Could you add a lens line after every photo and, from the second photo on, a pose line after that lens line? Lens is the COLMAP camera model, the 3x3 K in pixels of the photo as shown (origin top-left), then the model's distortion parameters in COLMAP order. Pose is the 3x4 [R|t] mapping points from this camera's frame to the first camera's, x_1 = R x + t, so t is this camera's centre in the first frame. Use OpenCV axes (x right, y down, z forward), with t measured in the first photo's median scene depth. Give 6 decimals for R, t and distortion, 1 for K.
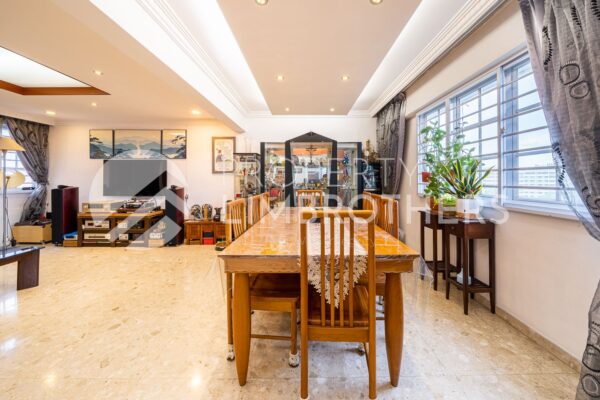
lens RADIAL K [[215.2, 0, 300.6], [0, 215.2, 180.2], [0, 0, 1]] dist [-0.002042, -0.000356]
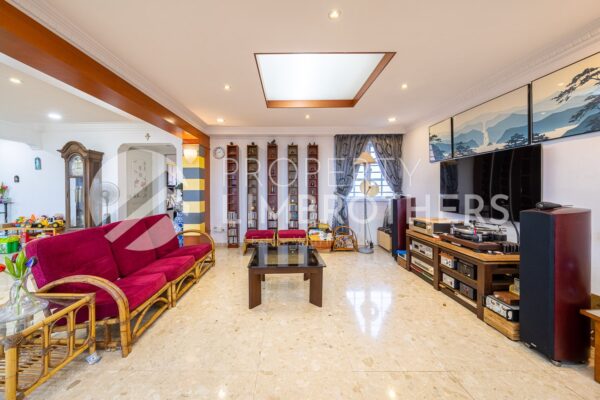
lens RADIAL K [[215.2, 0, 289.3], [0, 215.2, 190.9], [0, 0, 1]] dist [-0.002042, -0.000356]
pose [[0.006439, 0.006131, -0.999960, -0.196373], [0.000851, 0.999981, 0.006136, -0.000637], [0.999979, -0.000890, 0.006434, 0.516524]]
